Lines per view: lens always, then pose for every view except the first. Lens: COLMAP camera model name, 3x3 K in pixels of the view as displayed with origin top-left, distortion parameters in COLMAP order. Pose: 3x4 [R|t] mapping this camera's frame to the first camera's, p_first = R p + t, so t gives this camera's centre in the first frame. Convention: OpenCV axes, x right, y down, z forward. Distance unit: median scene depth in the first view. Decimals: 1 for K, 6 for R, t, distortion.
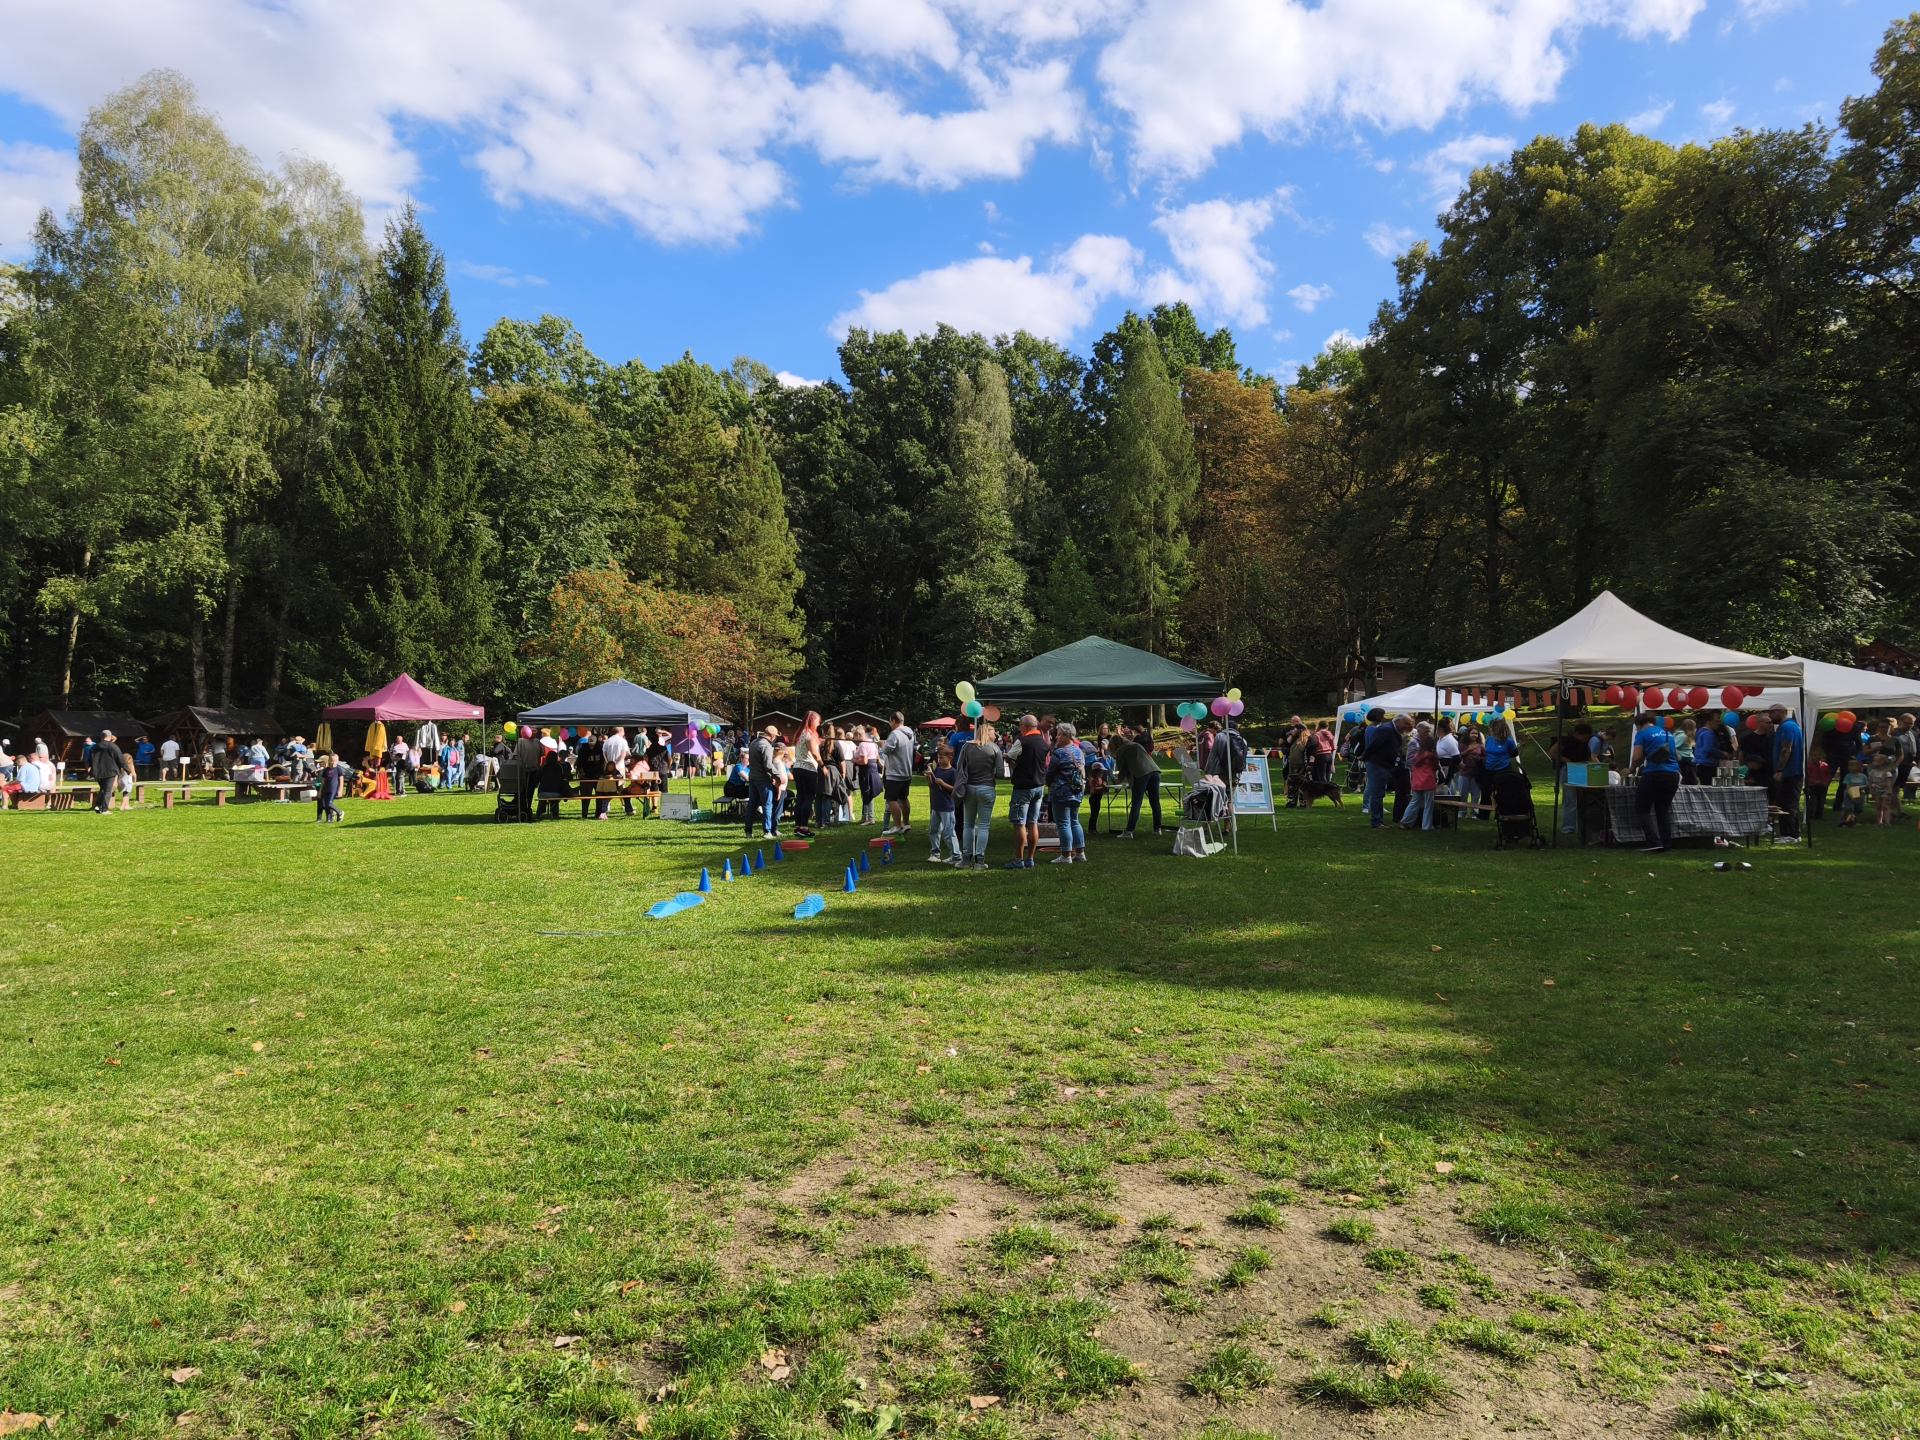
lens RADIAL K [[1249.4, 0, 956.9], [0, 1249.4, 716.0], [0, 0, 1]] dist [0.024485, -0.018434]
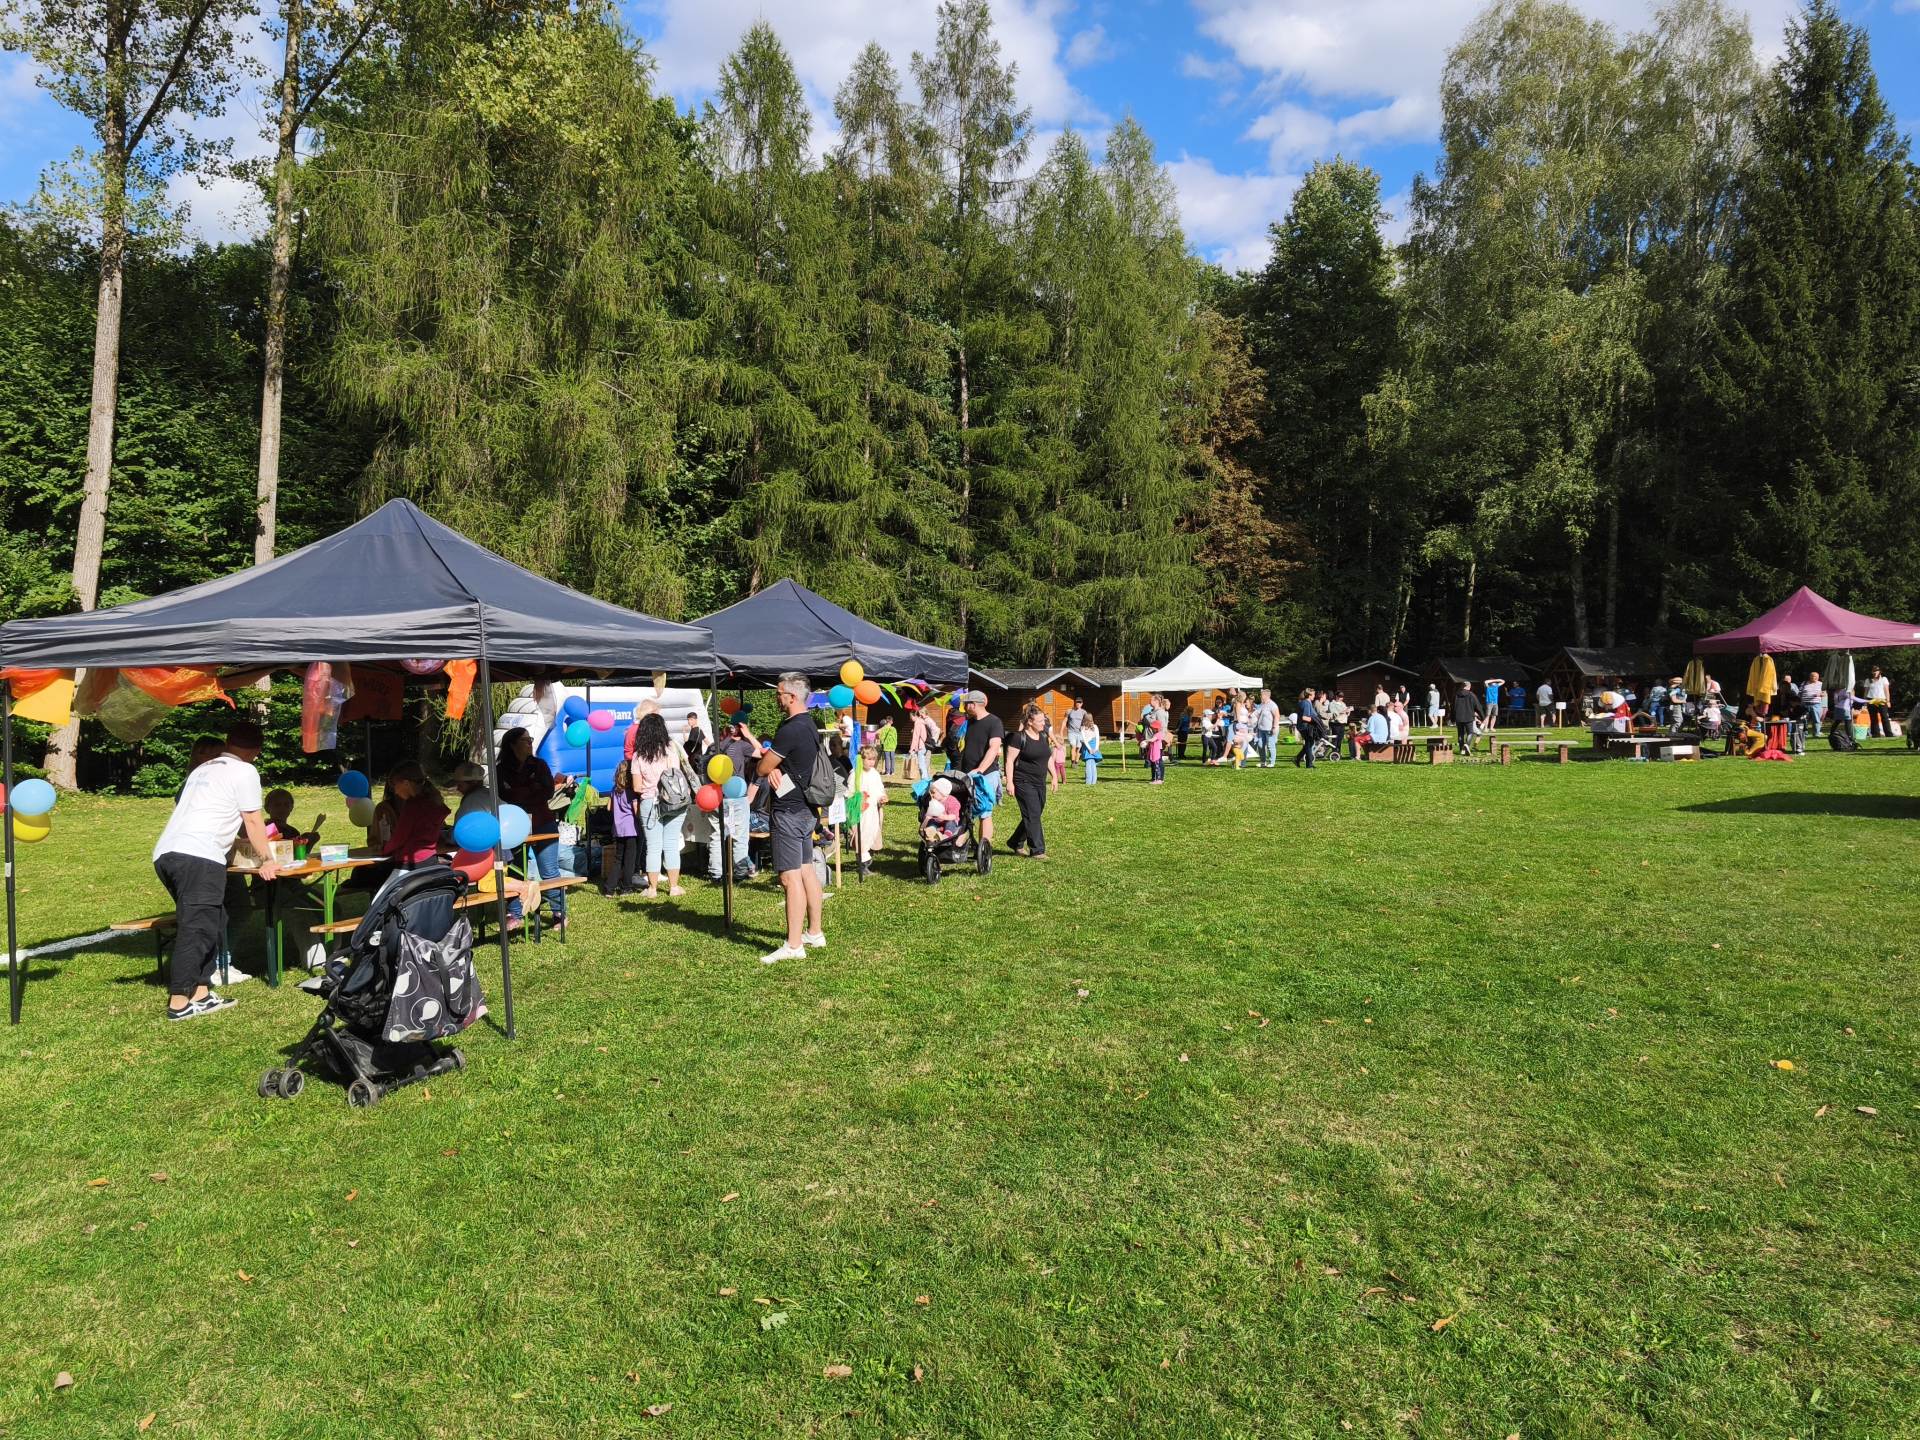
lens RADIAL K [[1249.4, 0, 949.8], [0, 1249.4, 714.8], [0, 0, 1]] dist [0.024485, -0.018434]
pose [[0.509233, -0.002167, -0.860626, -0.043674], [0.042720, 0.998828, 0.022763, 0.001532], [0.859568, -0.048358, 0.508728, 0.135089]]
